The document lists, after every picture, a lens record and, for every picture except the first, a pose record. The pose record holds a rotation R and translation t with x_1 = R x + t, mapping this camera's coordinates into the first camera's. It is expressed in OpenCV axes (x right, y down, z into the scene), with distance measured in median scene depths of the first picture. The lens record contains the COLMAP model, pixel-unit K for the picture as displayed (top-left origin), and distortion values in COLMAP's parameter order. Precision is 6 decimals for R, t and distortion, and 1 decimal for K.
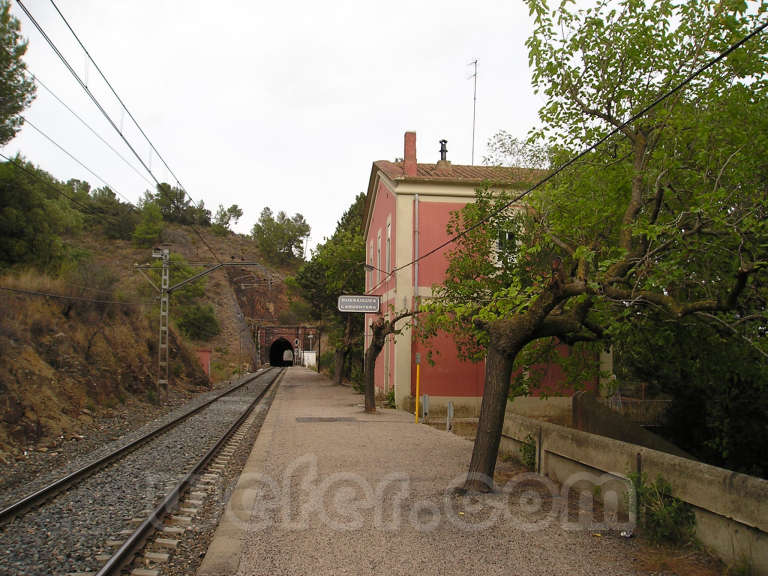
lens RADIAL K [[813.6, 0, 384.0], [0, 813.6, 288.0], [0, 0, 1]] dist [-0.102406, 0.044582]
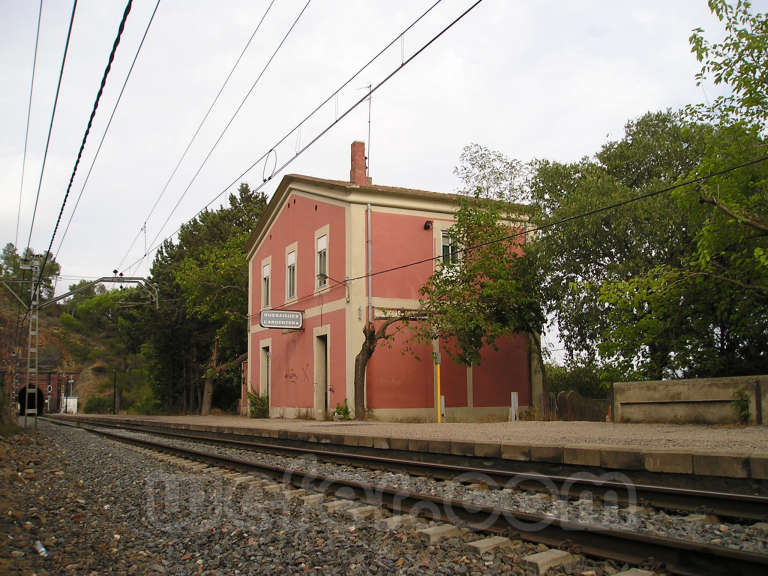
lens RADIAL K [[818.6, 0, 384.0], [0, 818.6, 288.0], [0, 0, 1]] dist [-0.097484, -0.005381]
pose [[0.946715, 0.021493, 0.321353, -0.042242], [-0.001793, 0.998107, -0.061476, 0.007760], [-0.322066, 0.057625, 0.944962, 0.009778]]
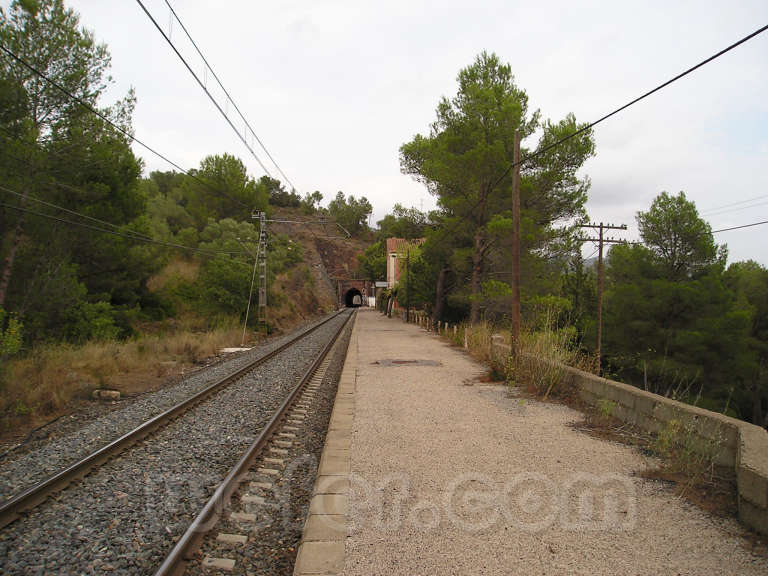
lens RADIAL K [[813.6, 0, 384.0], [0, 813.6, 288.0], [0, 0, 1]] dist [-0.102406, 0.044582]
pose [[0.996549, -0.010224, -0.082380, 0.048452], [0.015890, 0.997530, 0.068418, -0.037147], [0.081477, -0.069491, 0.994250, -0.444622]]
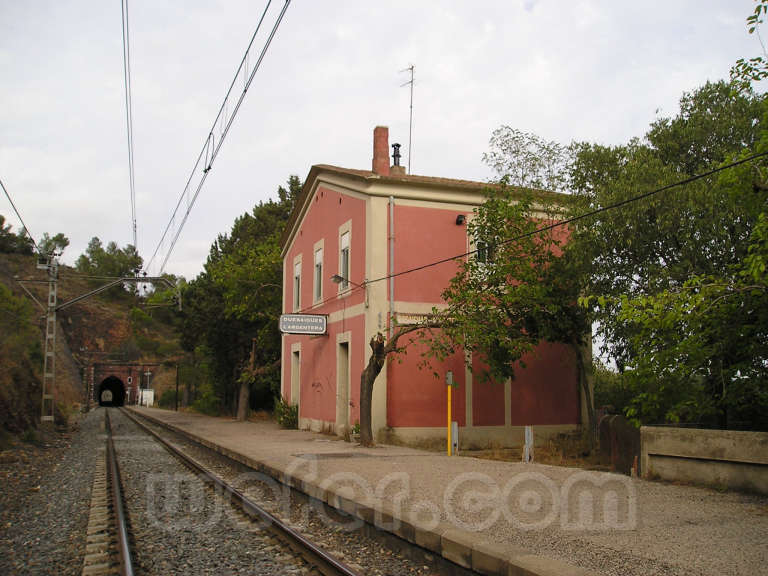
lens RADIAL K [[813.6, 0, 384.0], [0, 813.6, 288.0], [0, 0, 1]] dist [-0.102406, 0.044582]
pose [[0.975544, 0.018196, 0.219051, -0.025730], [-0.007374, 0.998716, -0.050118, 0.004484], [-0.219681, 0.047277, 0.974425, 0.024494]]
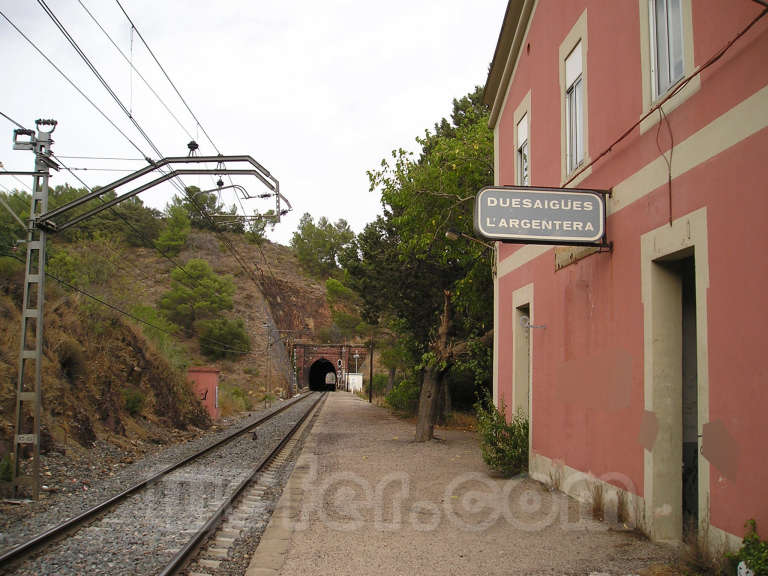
lens RADIAL K [[818.6, 0, 384.0], [0, 818.6, 288.0], [0, 0, 1]] dist [-0.097484, -0.005381]
pose [[0.998603, -0.001666, -0.052810, -0.014004], [0.000210, 0.999620, -0.027574, 0.010554], [0.052836, 0.027524, 0.998224, 0.127396]]
